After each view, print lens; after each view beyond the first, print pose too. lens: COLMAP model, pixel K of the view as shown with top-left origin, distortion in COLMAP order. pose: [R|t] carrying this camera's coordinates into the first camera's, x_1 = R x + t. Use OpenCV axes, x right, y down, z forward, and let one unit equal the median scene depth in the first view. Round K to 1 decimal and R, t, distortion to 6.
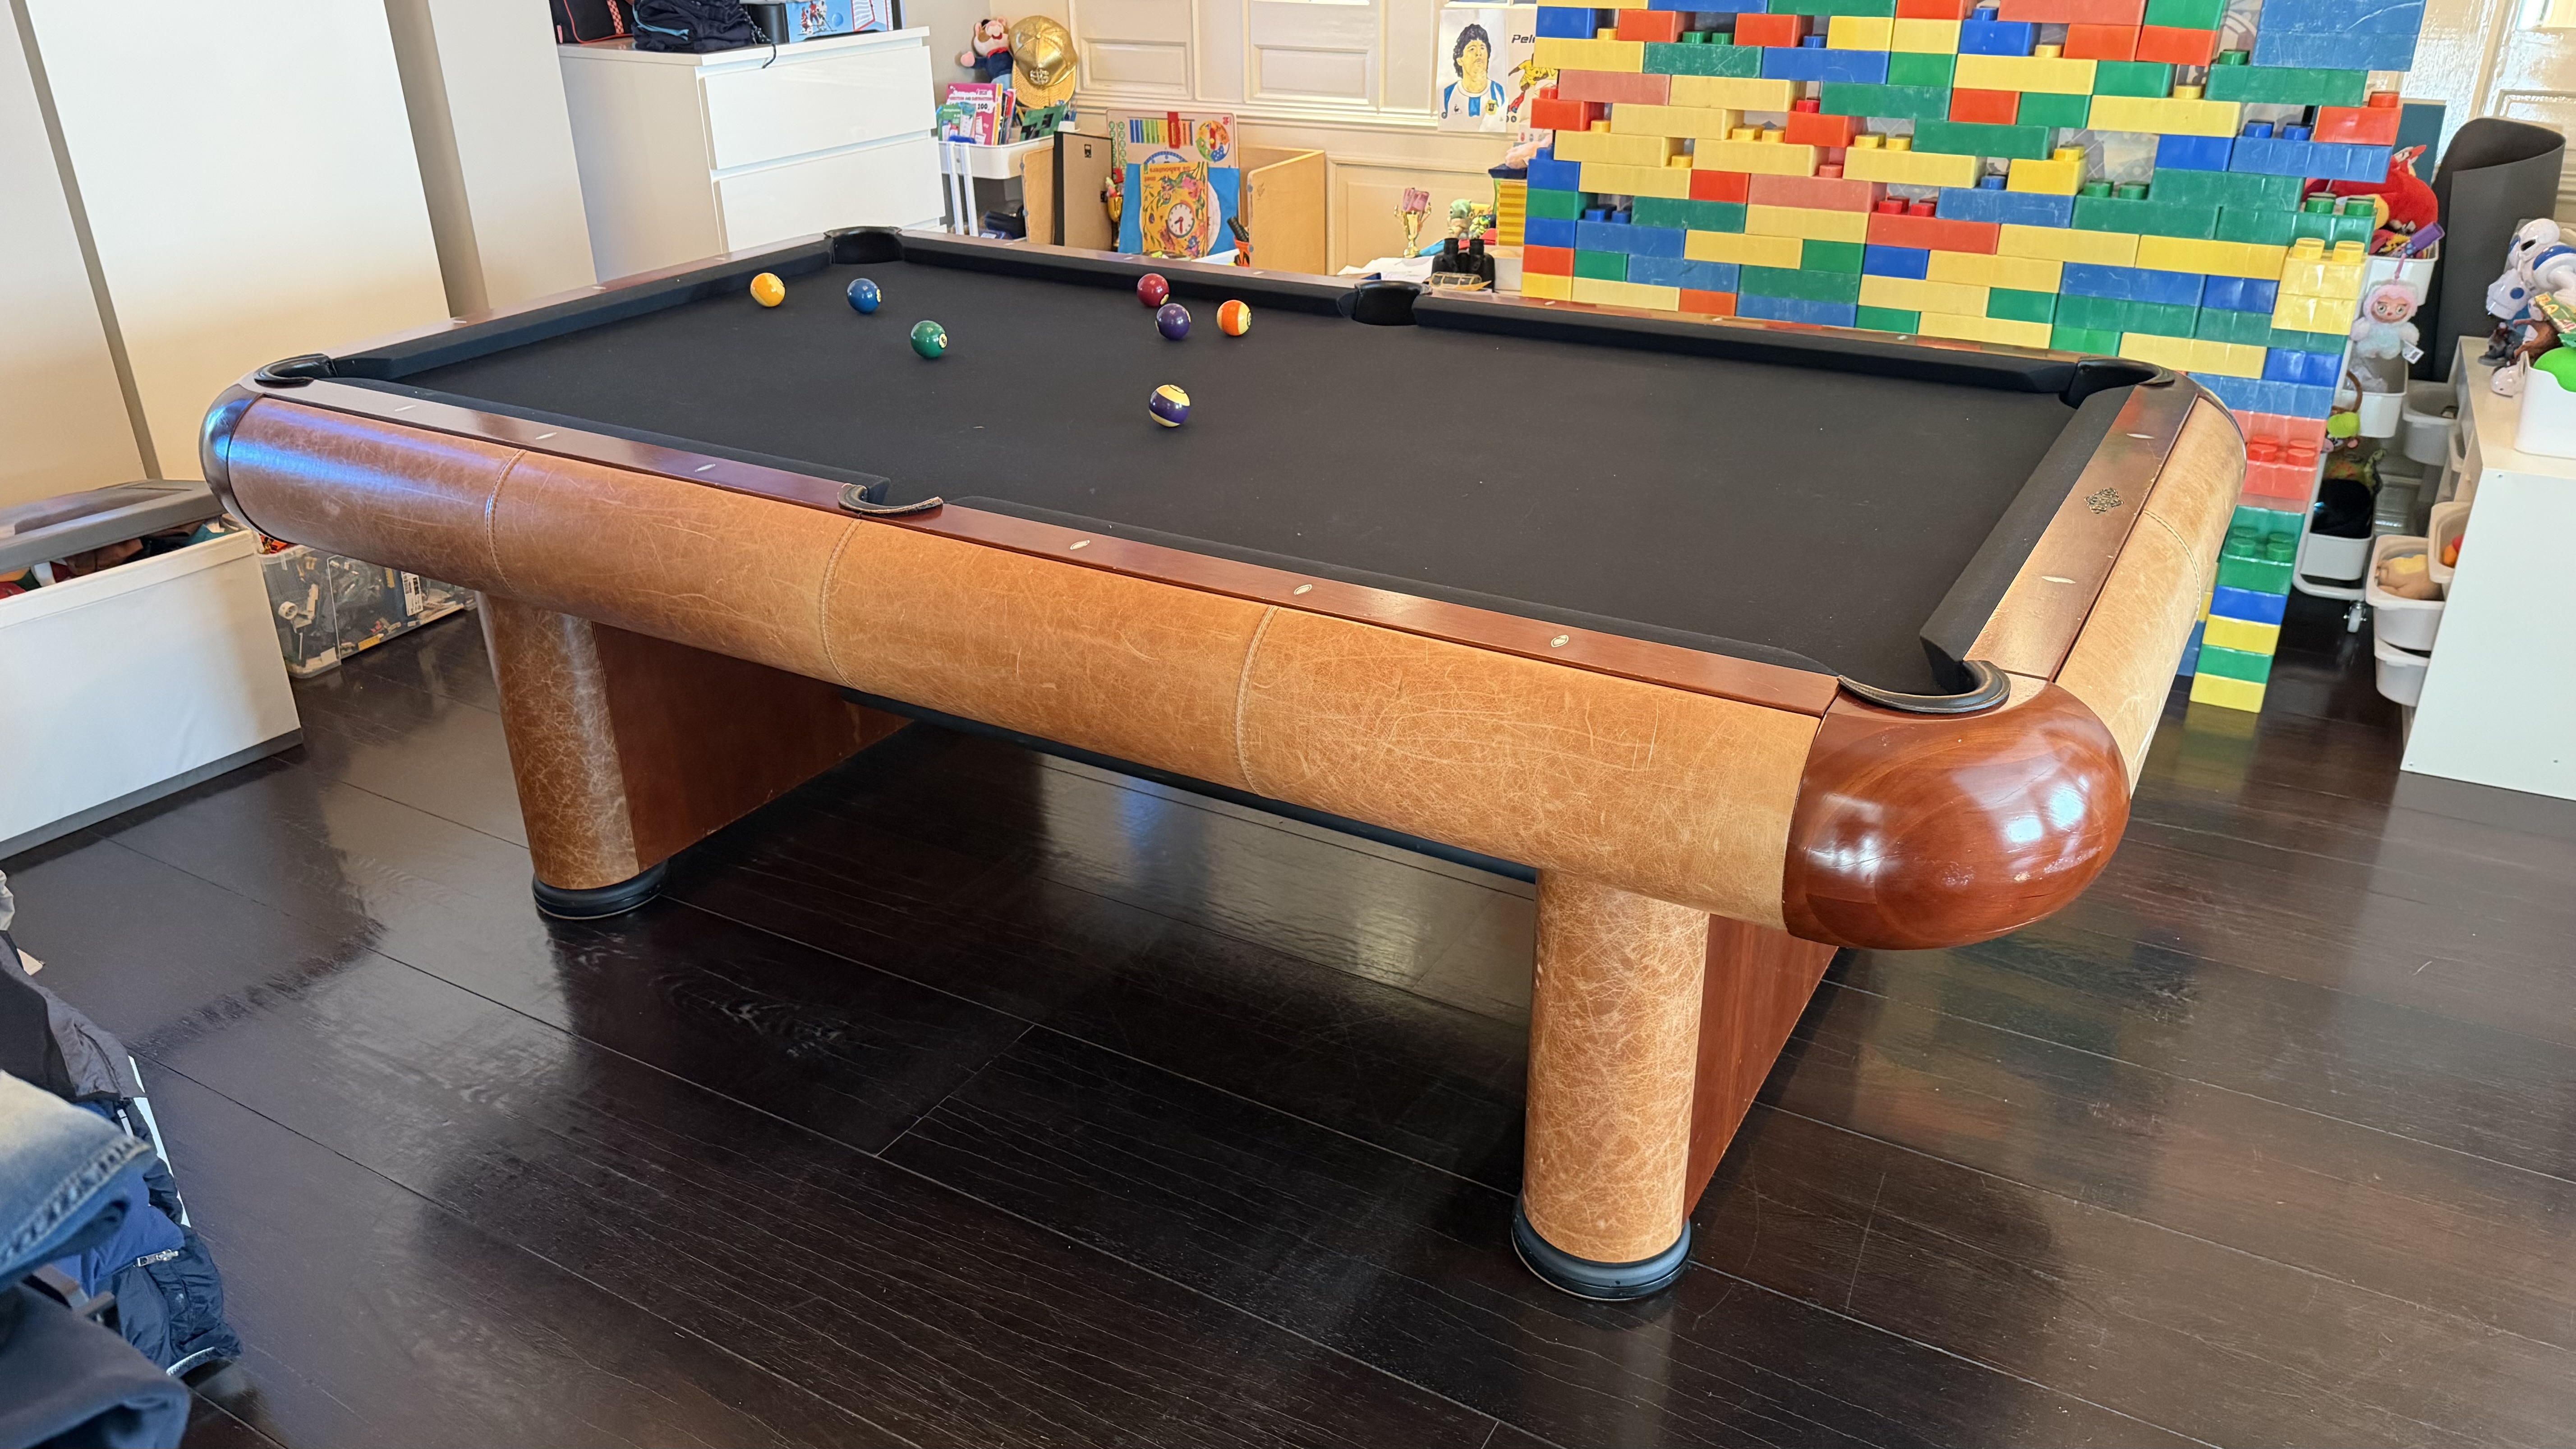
lens RADIAL K [[1813.1, 0, 1274.3], [0, 1813.1, 709.9], [0, 0, 1]] dist [0.085217, 0.000767]
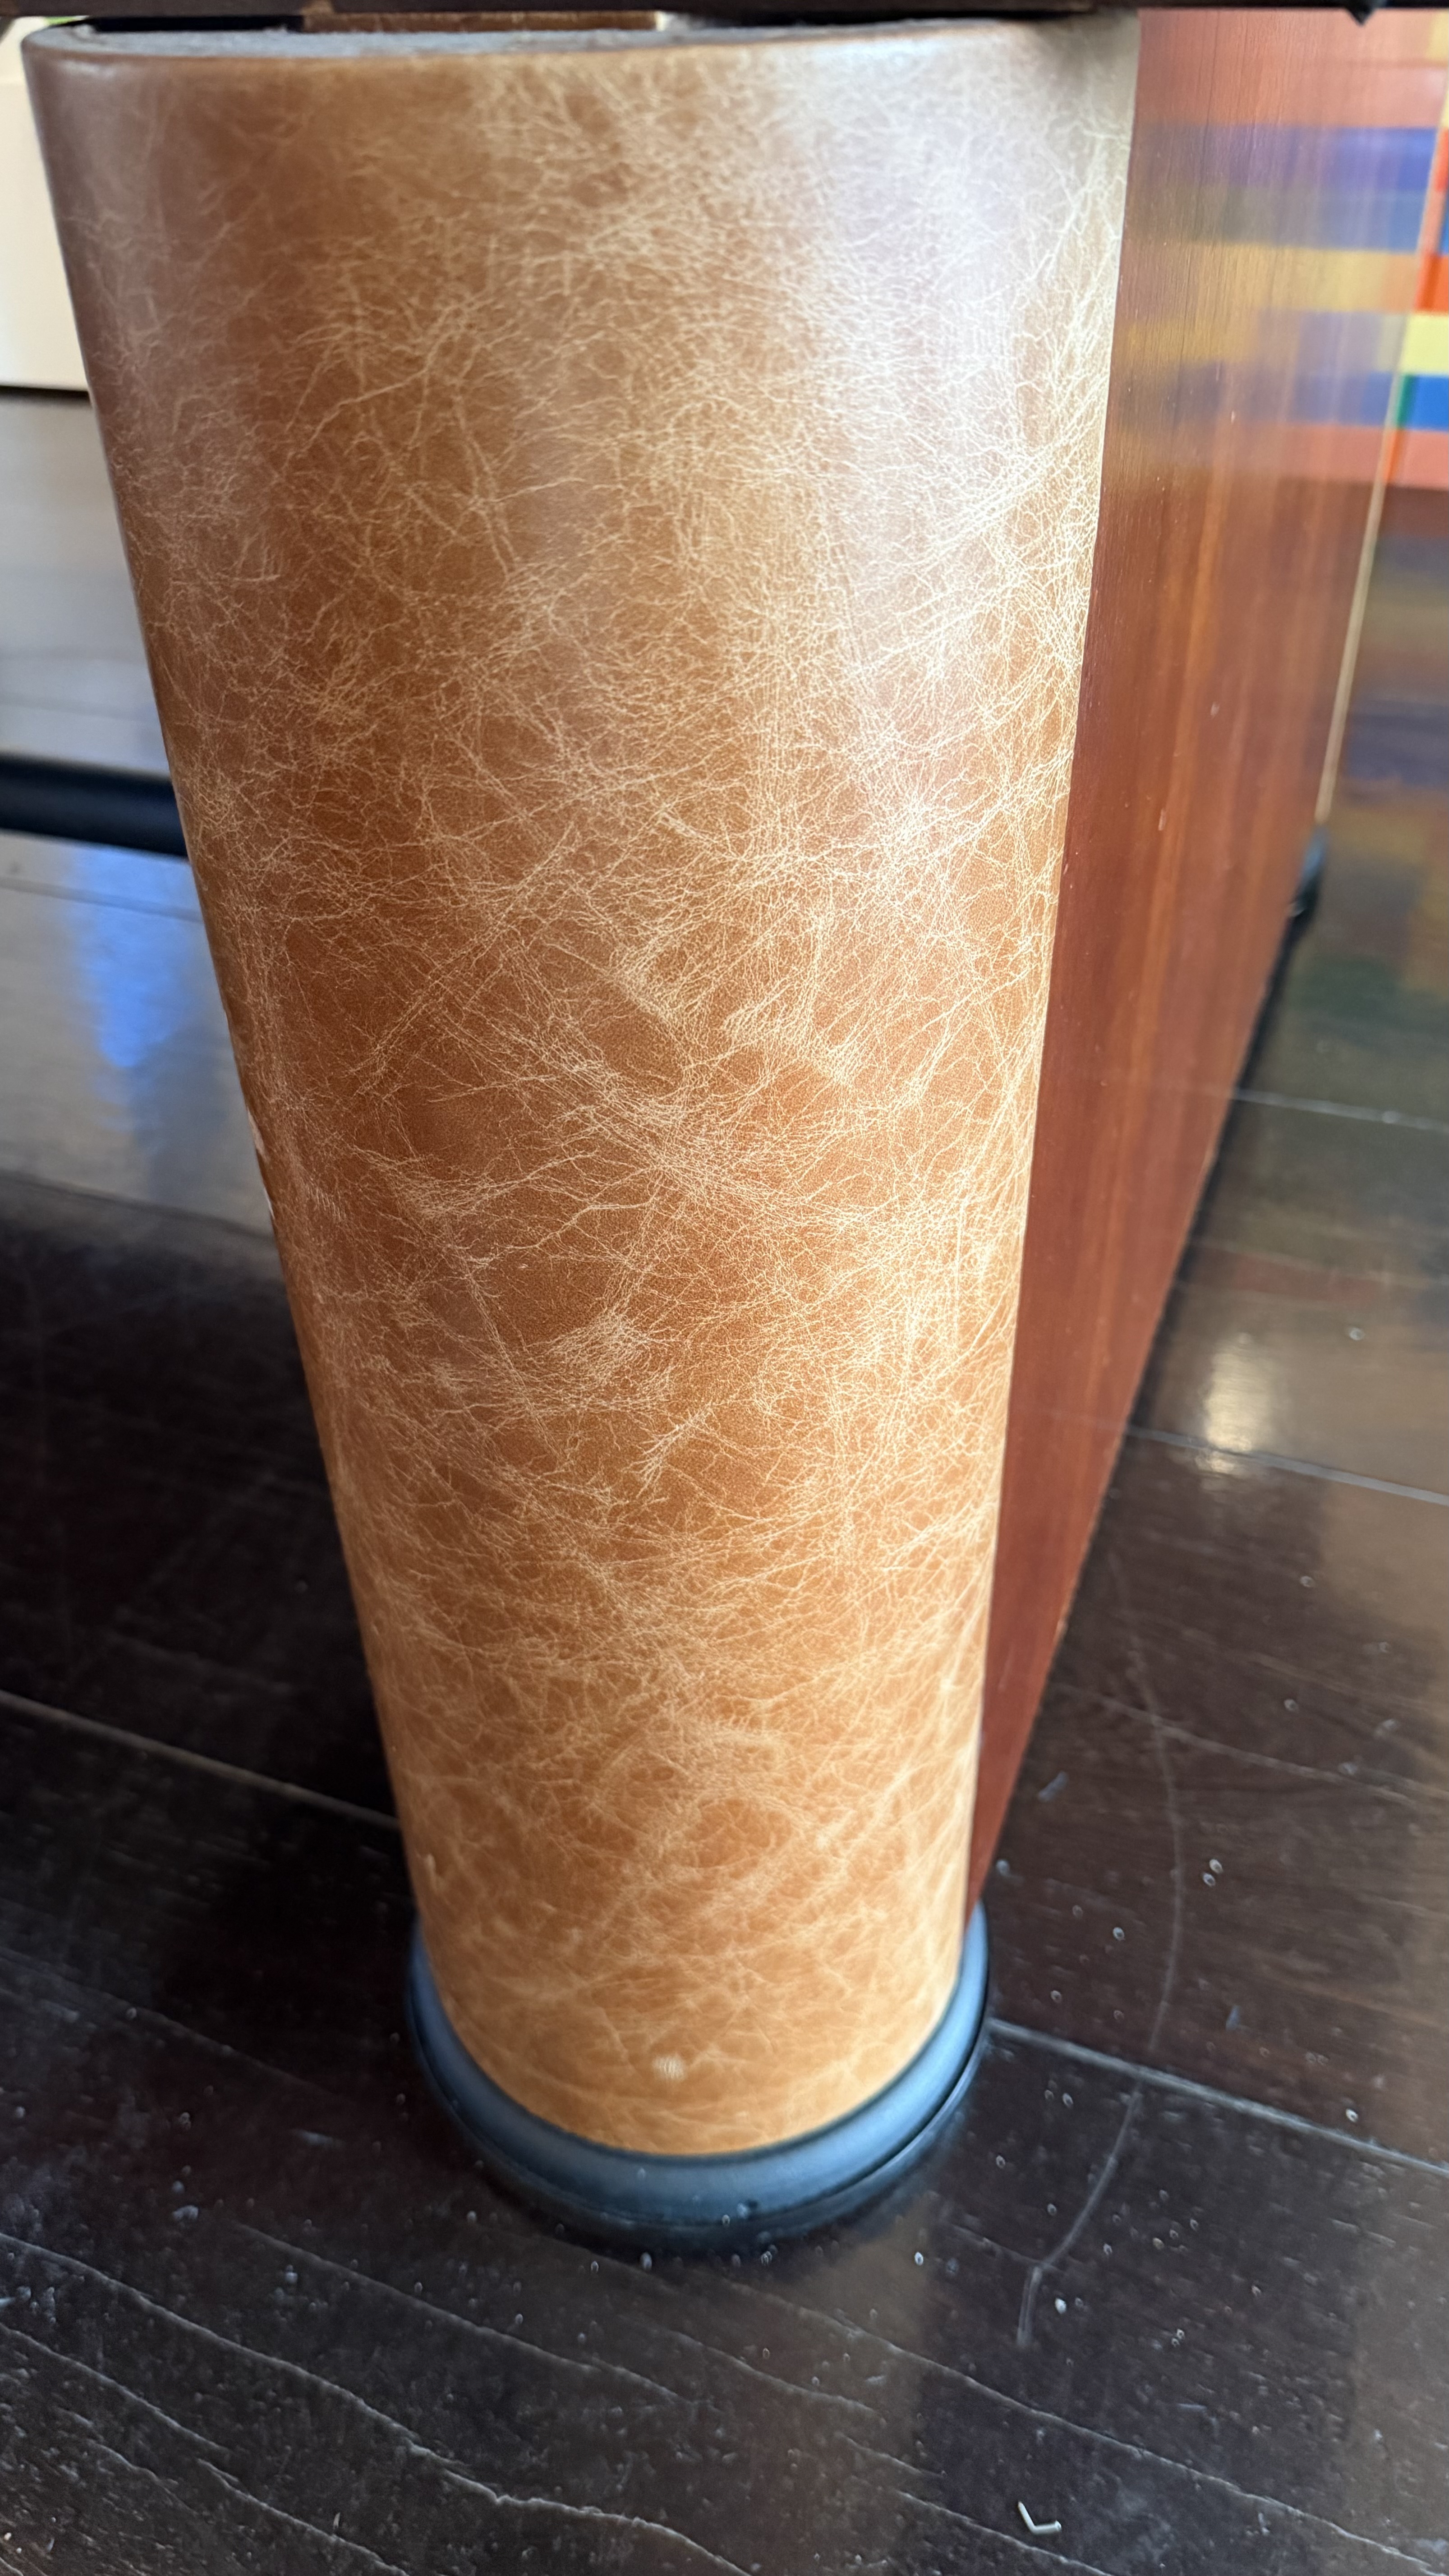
lens RADIAL K [[1813.1, 0, 724.8], [0, 1813.1, 1295.3], [0, 0, 1]] dist [0.085217, 0.000767]
pose [[0.985579, -0.107760, 0.130466, 0.167688], [0.076766, 0.971839, 0.222790, 0.117475], [-0.150800, -0.209562, 0.966097, 0.784549]]
